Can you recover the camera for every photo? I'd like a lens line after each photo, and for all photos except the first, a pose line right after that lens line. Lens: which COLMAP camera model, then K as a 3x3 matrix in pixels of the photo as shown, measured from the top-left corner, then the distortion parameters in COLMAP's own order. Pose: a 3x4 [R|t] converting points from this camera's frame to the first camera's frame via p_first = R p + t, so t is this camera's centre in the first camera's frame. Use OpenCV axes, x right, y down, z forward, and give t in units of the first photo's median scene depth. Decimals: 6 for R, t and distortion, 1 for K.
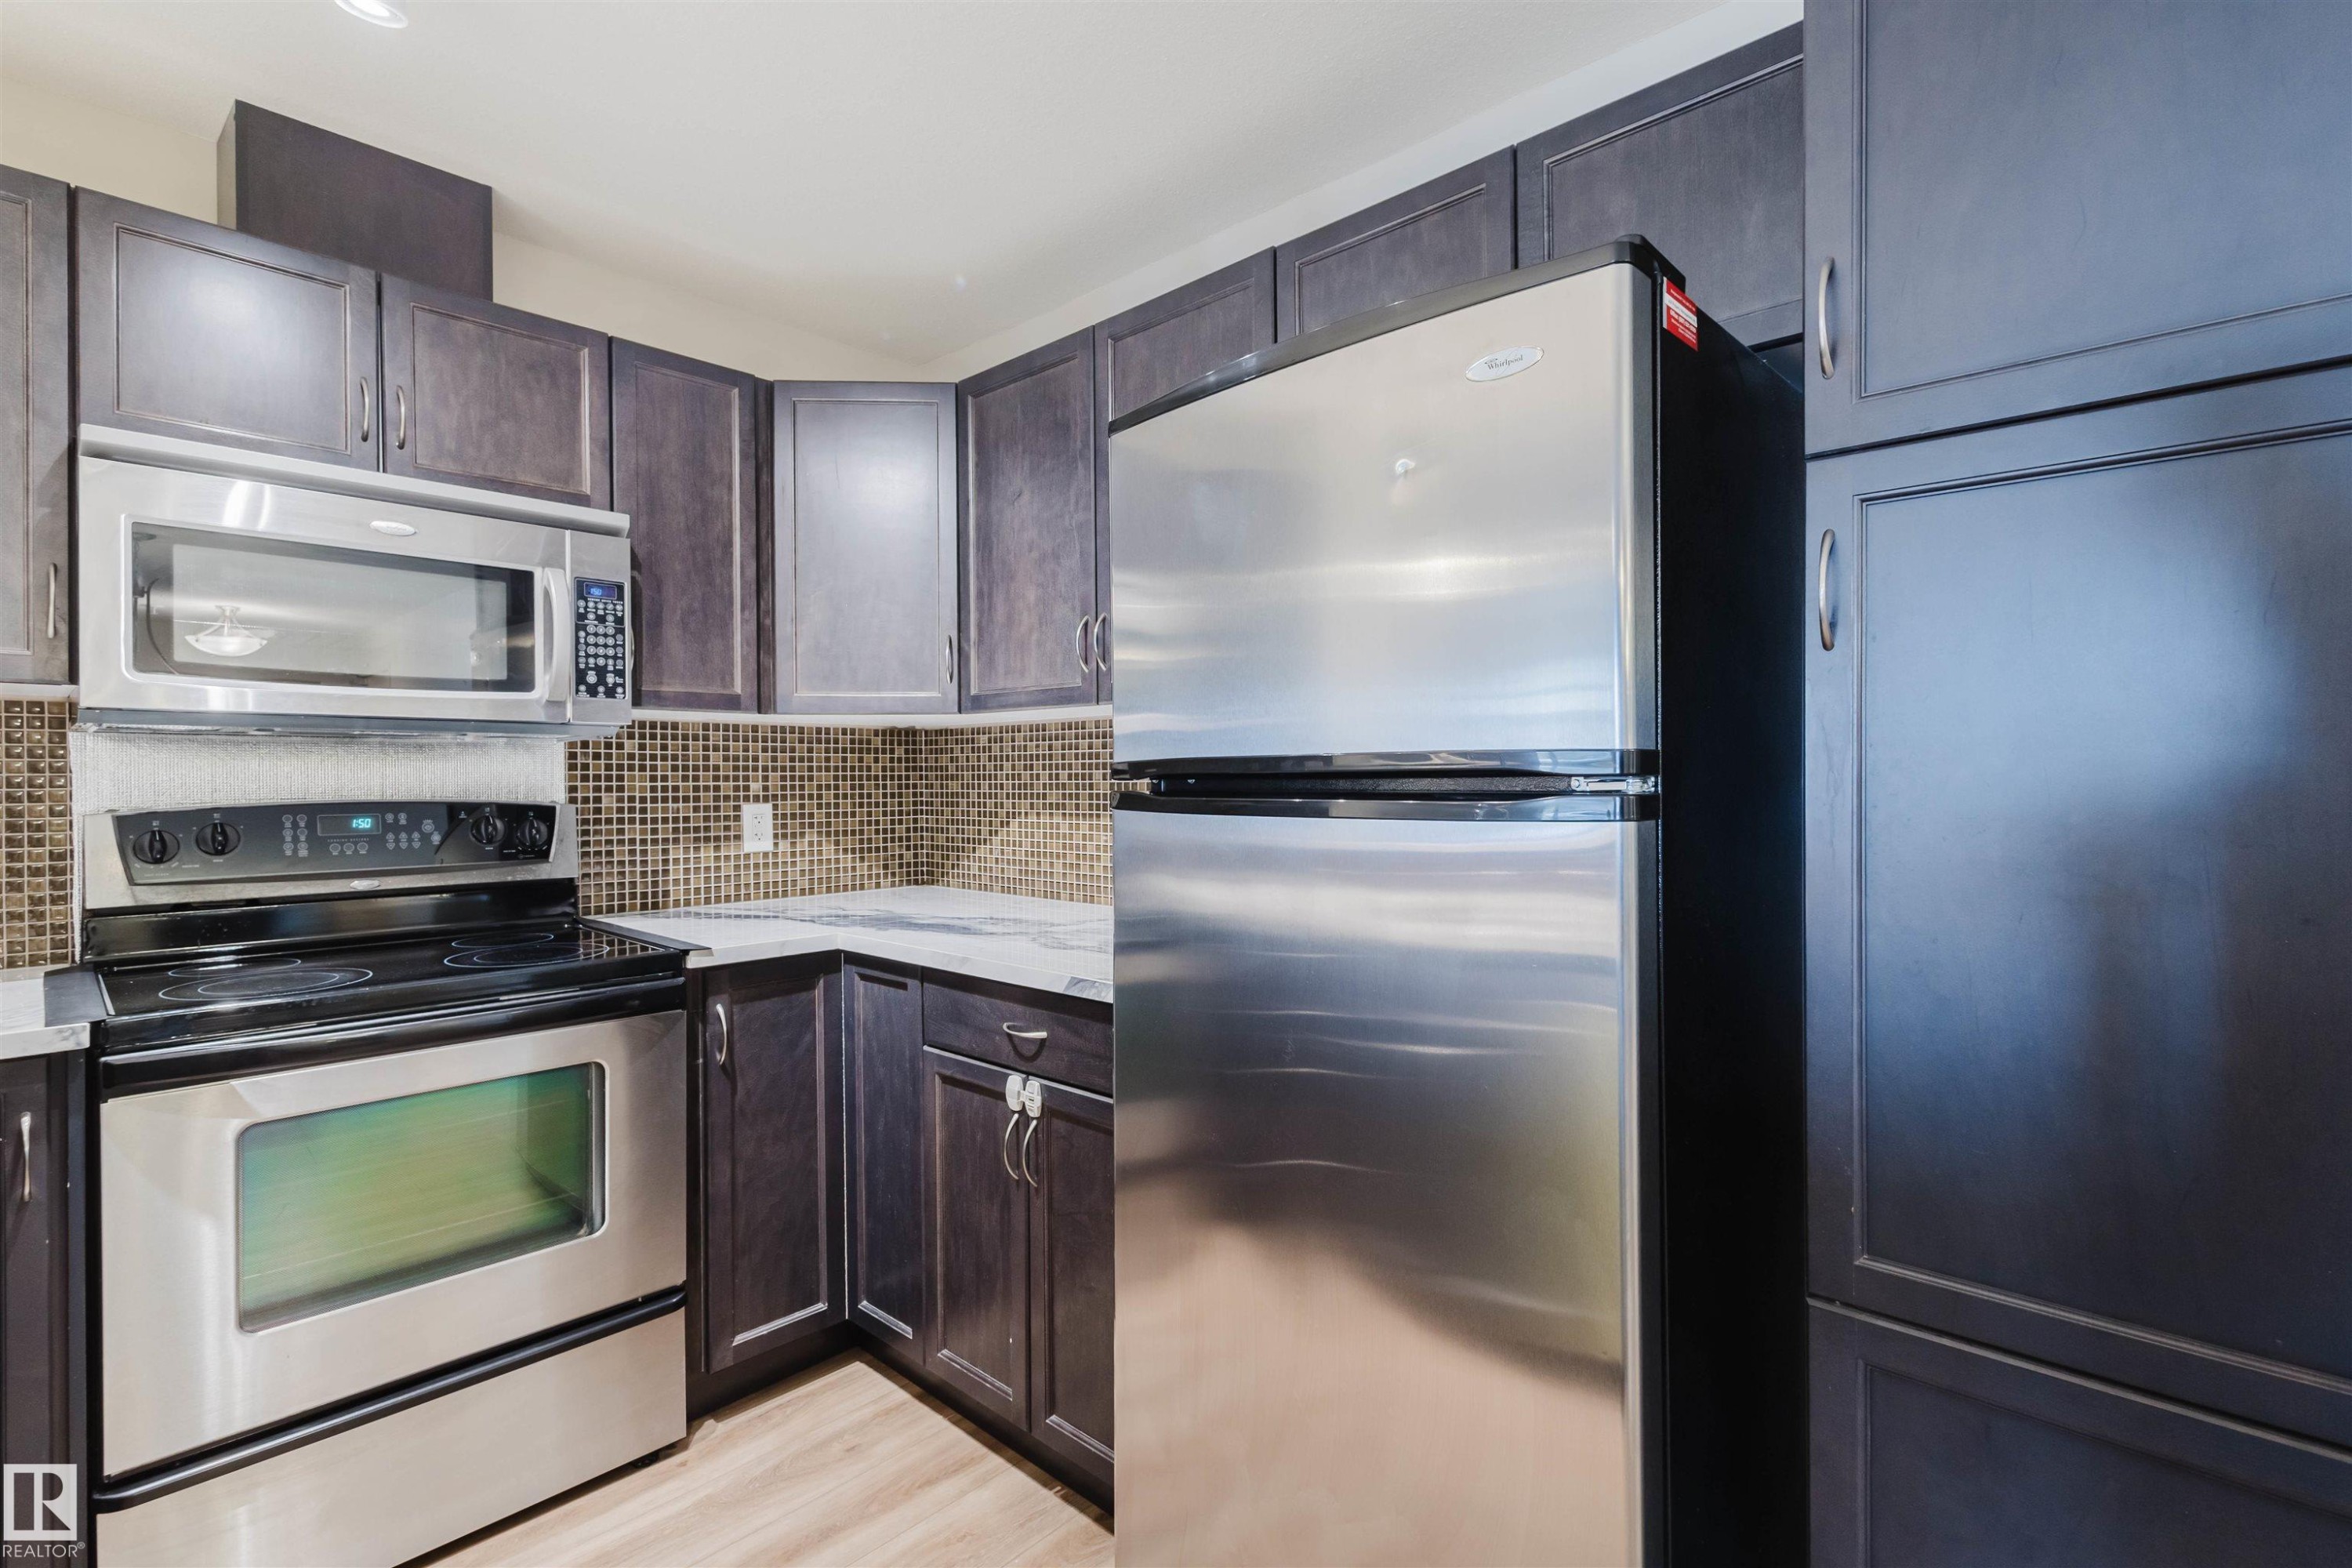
lens RADIAL K [[1087.9, 0, 1176.4], [0, 1087.9, 780.1], [0, 0, 1]] dist [0.014150, -0.002148]
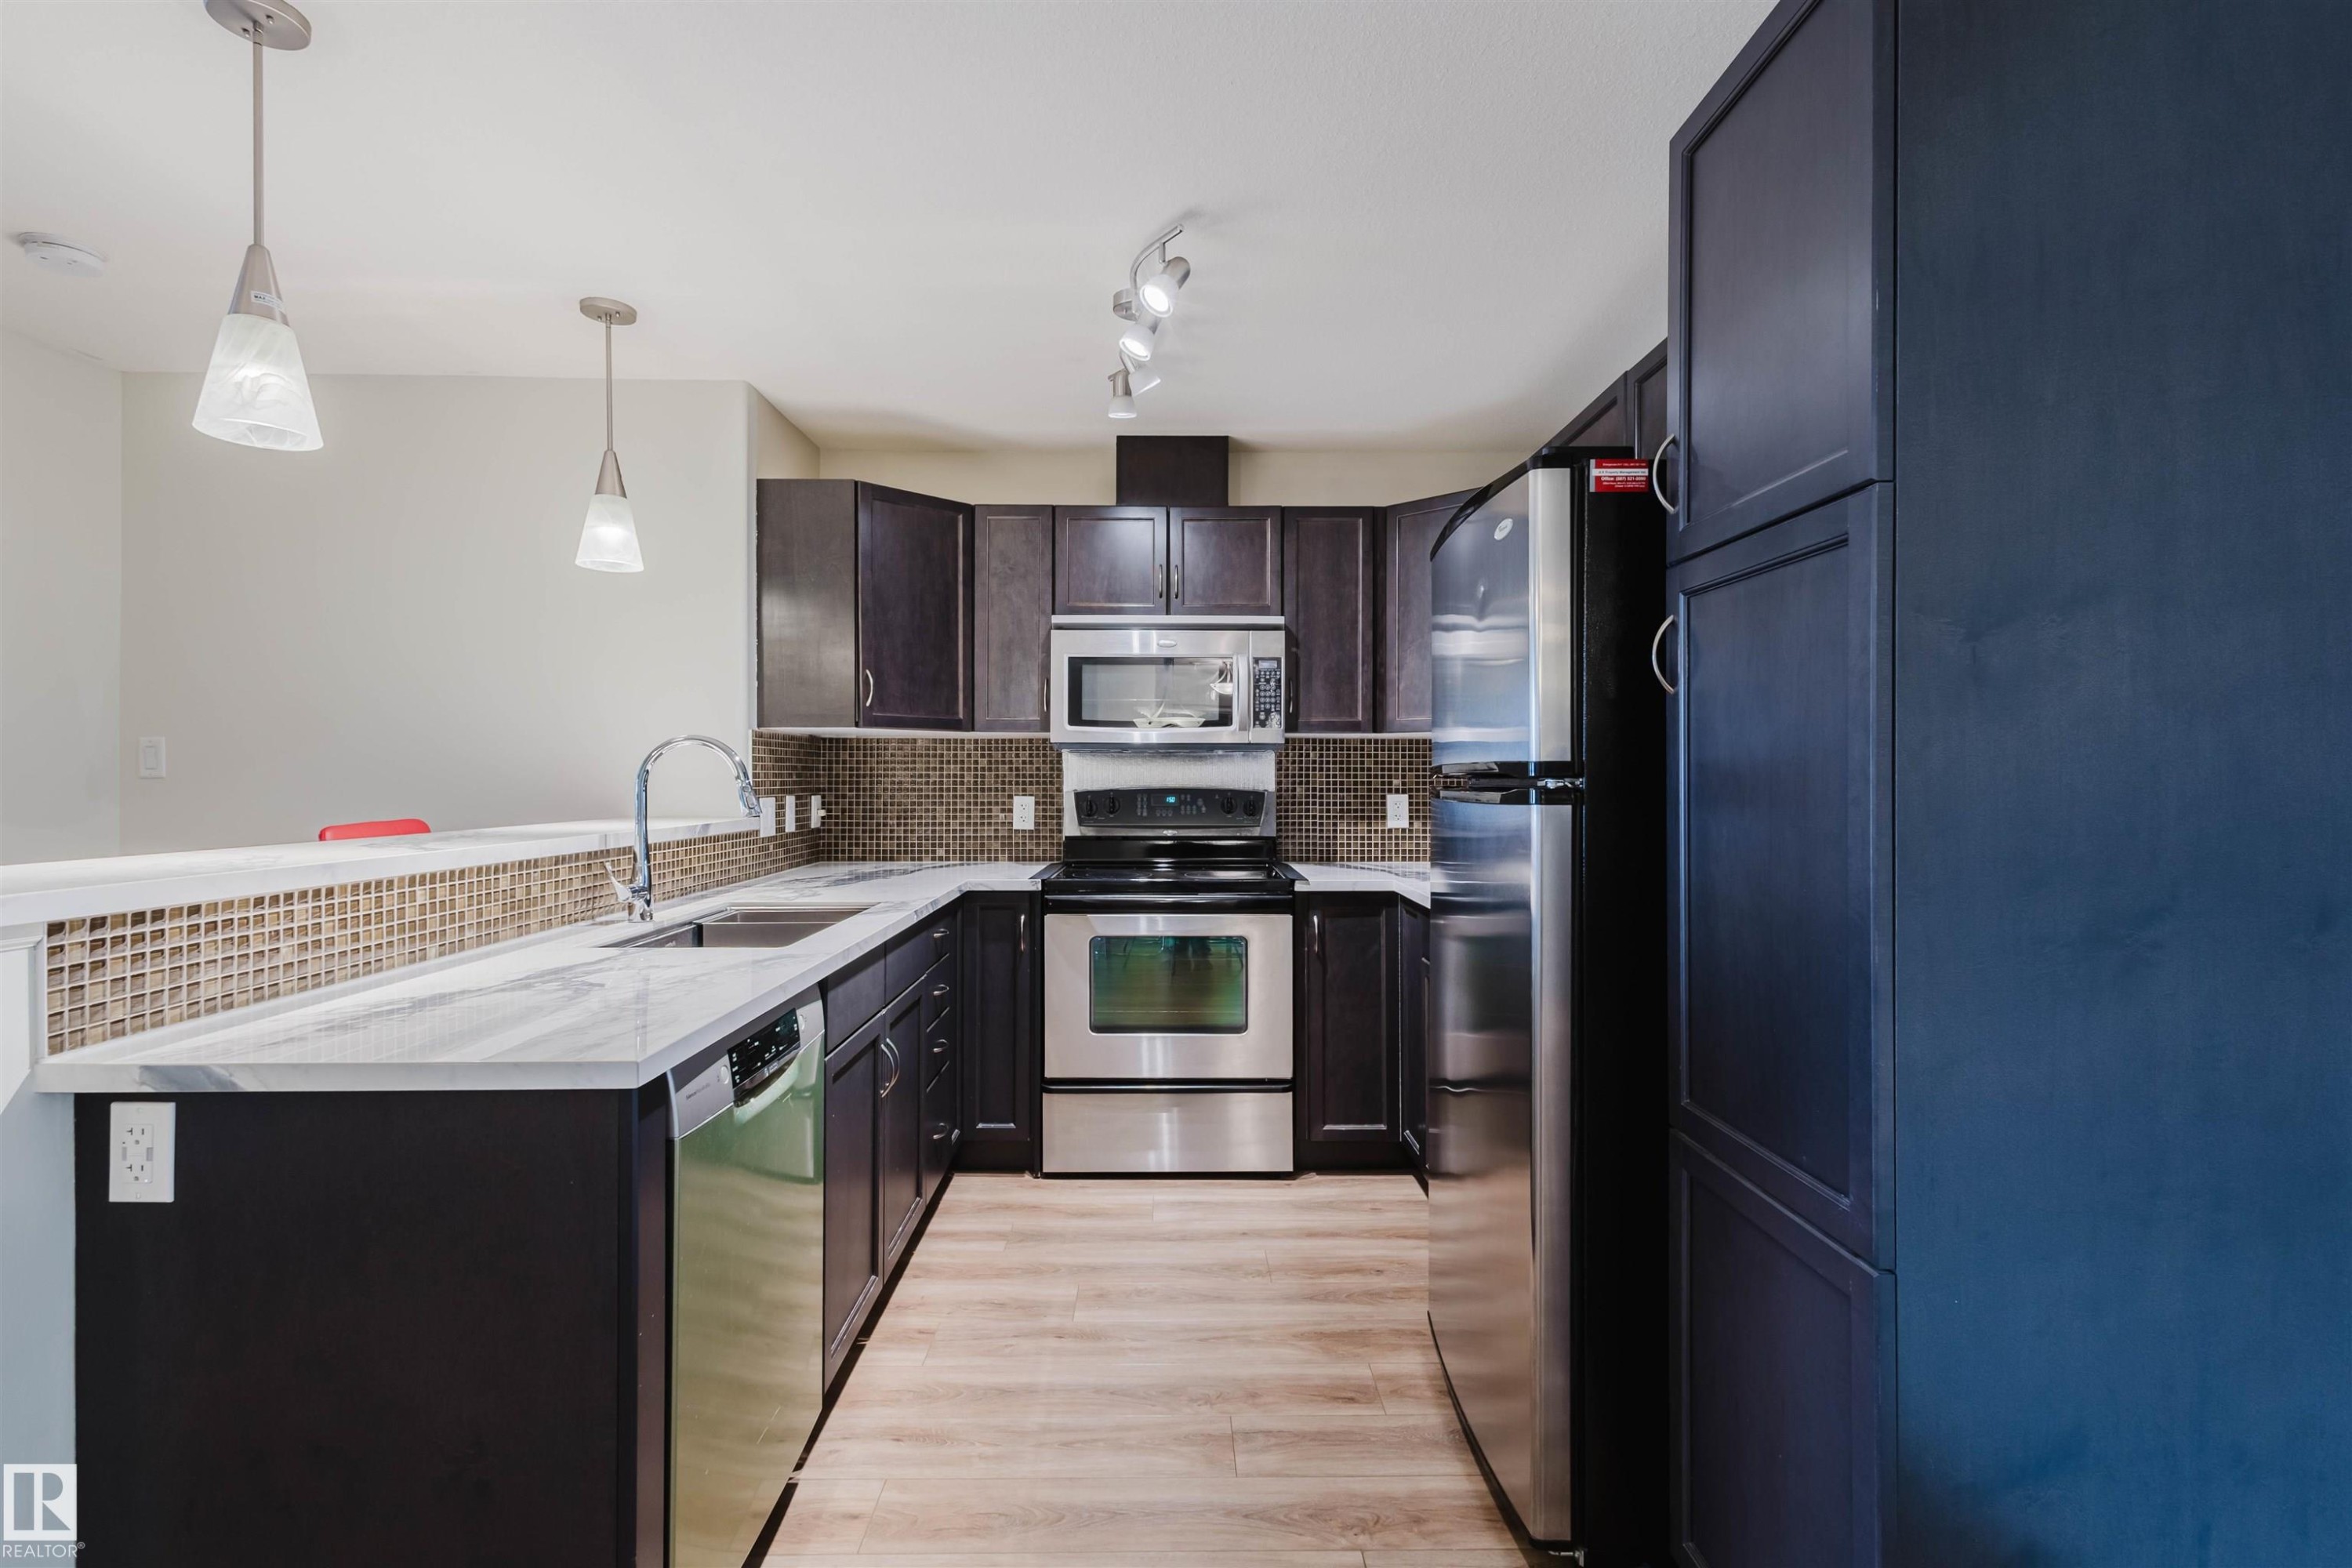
lens RADIAL K [[1087.9, 0, 1176.2], [0, 1087.9, 781.9], [0, 0, 1]] dist [0.014150, -0.002148]
pose [[0.688778, 0.007659, -0.724932, 0.581740], [-0.007605, 0.999966, 0.003339, 0.003432], [0.724932, 0.003213, 0.688813, -0.251013]]
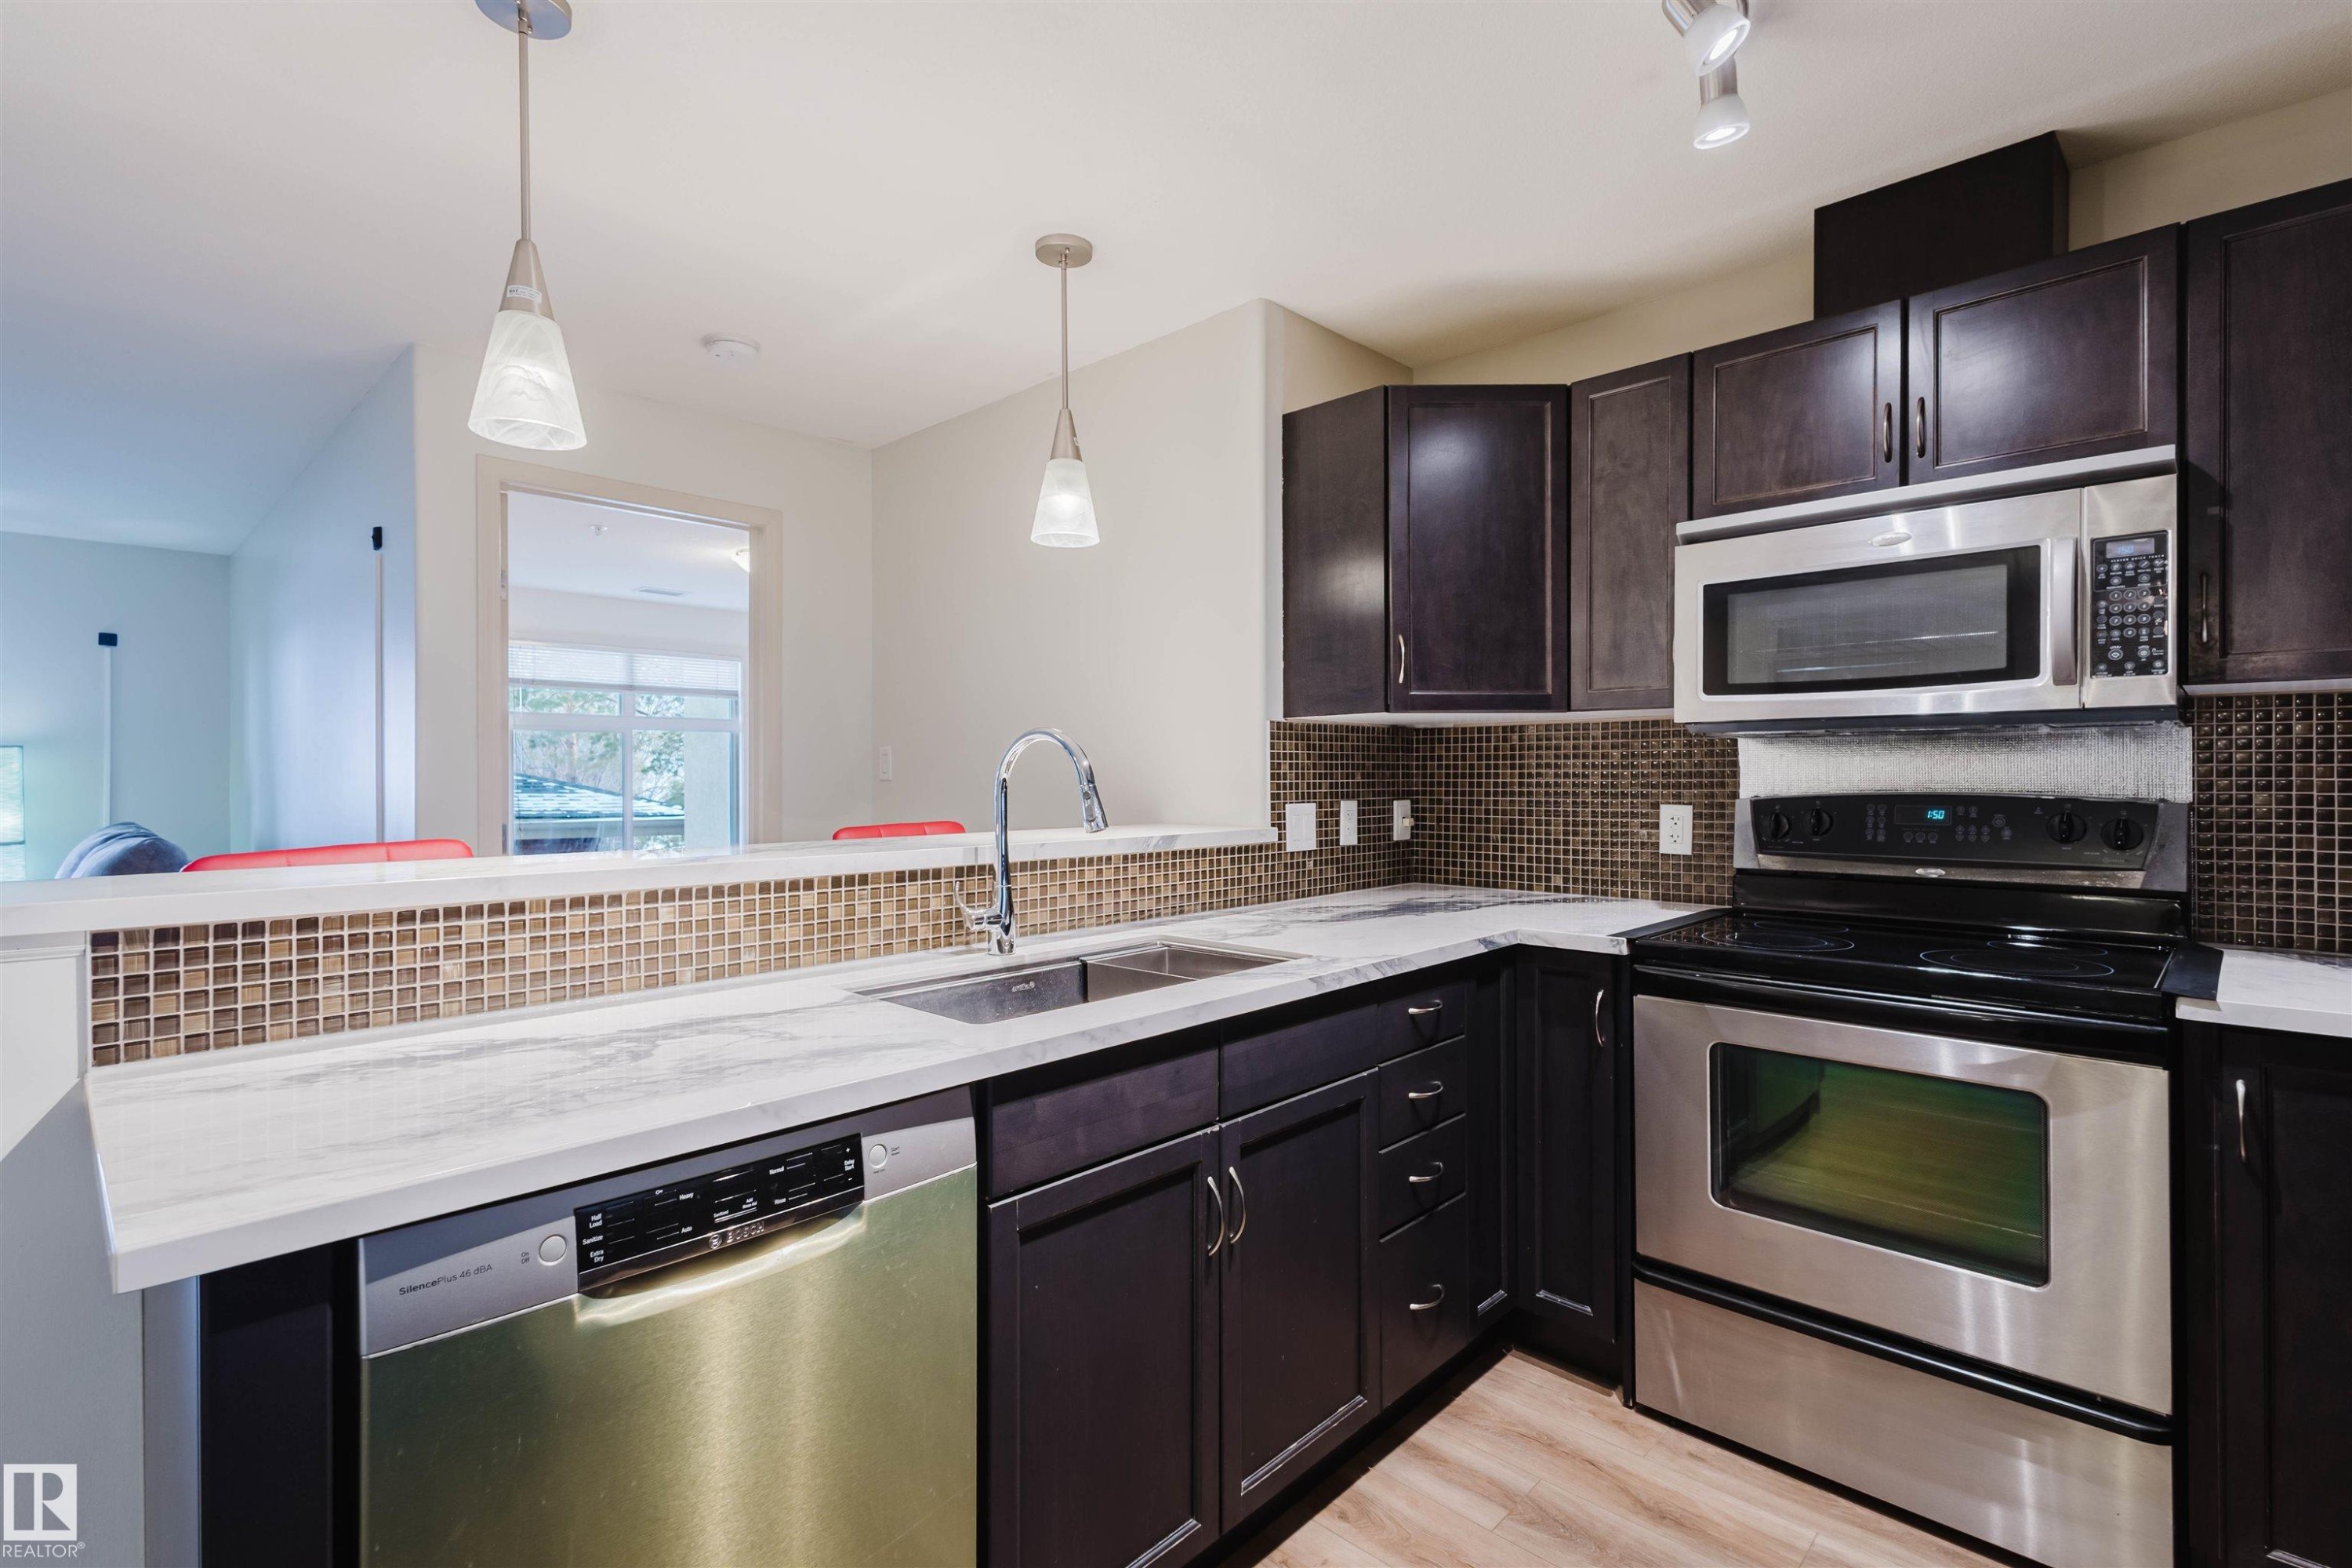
lens RADIAL K [[1087.9, 0, 1176.6], [0, 1087.9, 780.4], [0, 0, 1]] dist [0.014150, -0.002148]
pose [[-0.016887, 0.007550, -0.999829, 0.320933], [-0.001306, 0.999970, 0.007573, -0.000684], [0.999857, 0.001434, -0.016877, 0.280756]]
